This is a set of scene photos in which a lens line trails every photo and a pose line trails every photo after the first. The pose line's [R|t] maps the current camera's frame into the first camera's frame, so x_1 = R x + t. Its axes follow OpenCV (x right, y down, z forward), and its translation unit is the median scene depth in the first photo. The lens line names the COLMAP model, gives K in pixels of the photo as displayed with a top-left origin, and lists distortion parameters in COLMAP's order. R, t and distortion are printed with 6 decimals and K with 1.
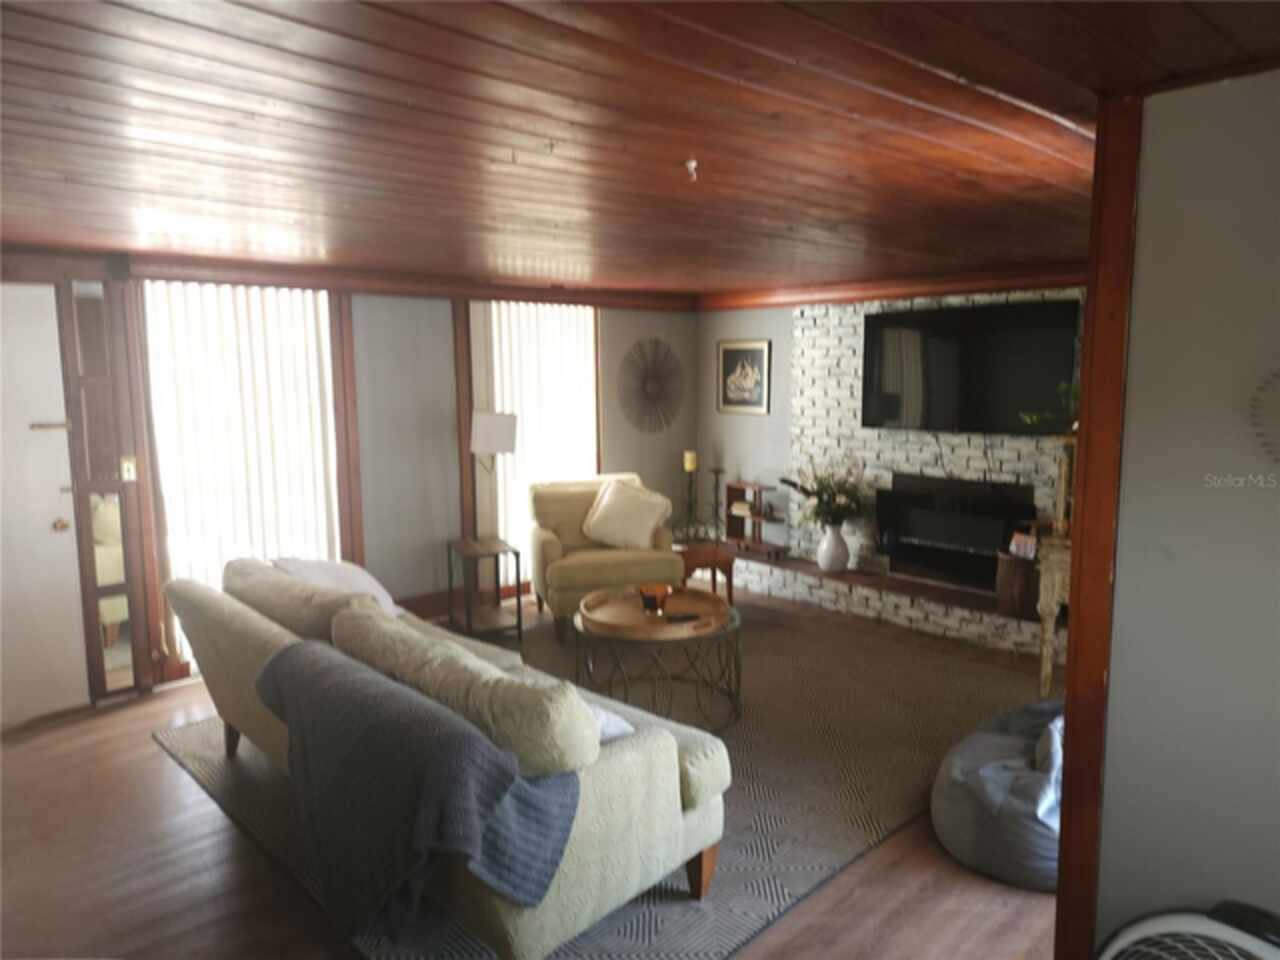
lens RADIAL K [[852.9, 0, 632.0], [0, 852.9, 476.6], [0, 0, 1]] dist [0.056930, -0.049086]
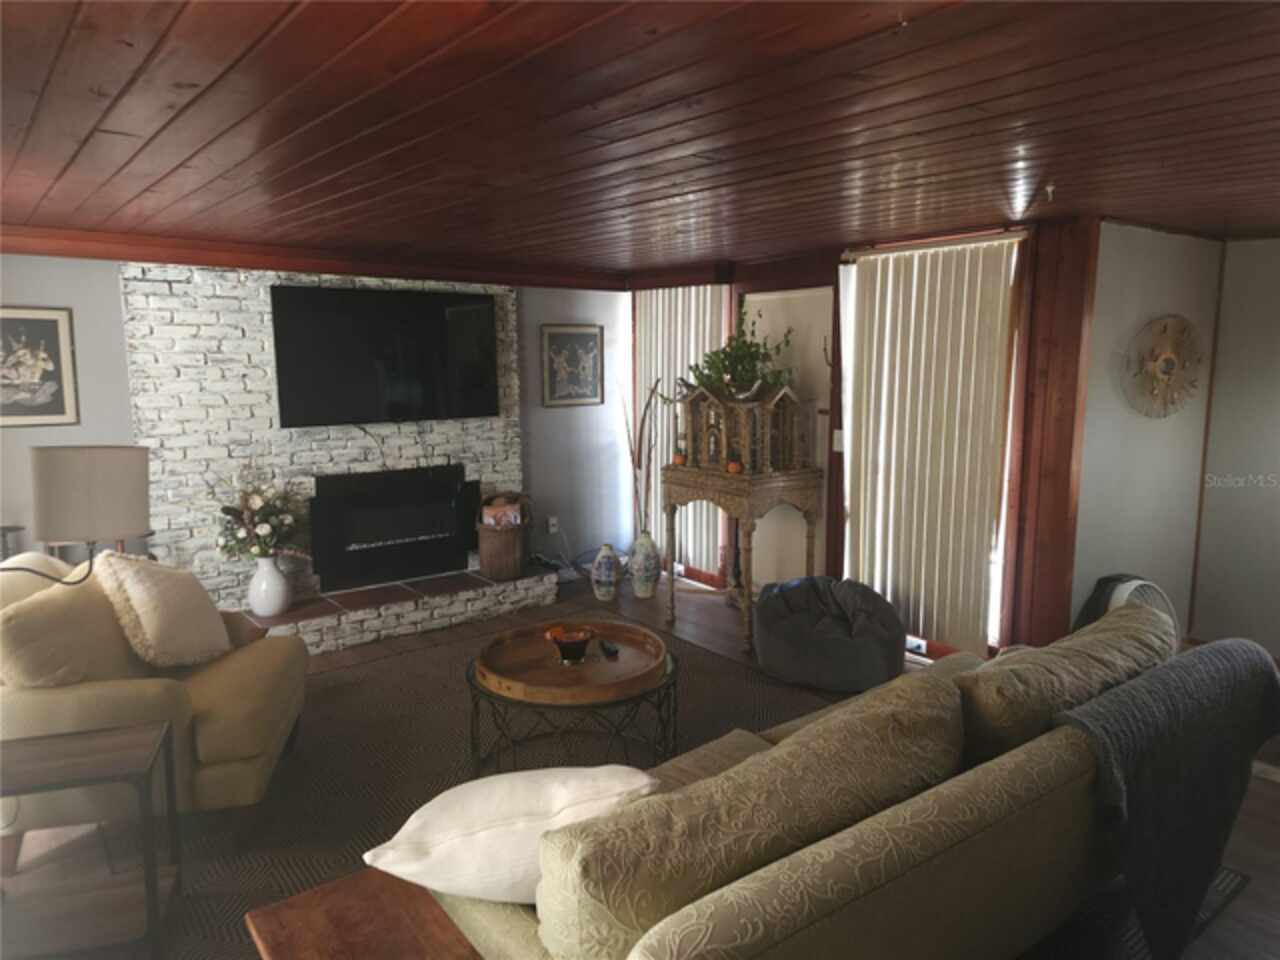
lens RADIAL K [[852.9, 0, 632.6], [0, 852.9, 479.1], [0, 0, 1]] dist [0.056930, -0.049086]
pose [[0.084995, -0.141950, 0.986218, -0.535684], [0.124123, 0.983598, 0.130875, -0.078482], [-0.988620, 0.111288, 0.101220, 0.628638]]
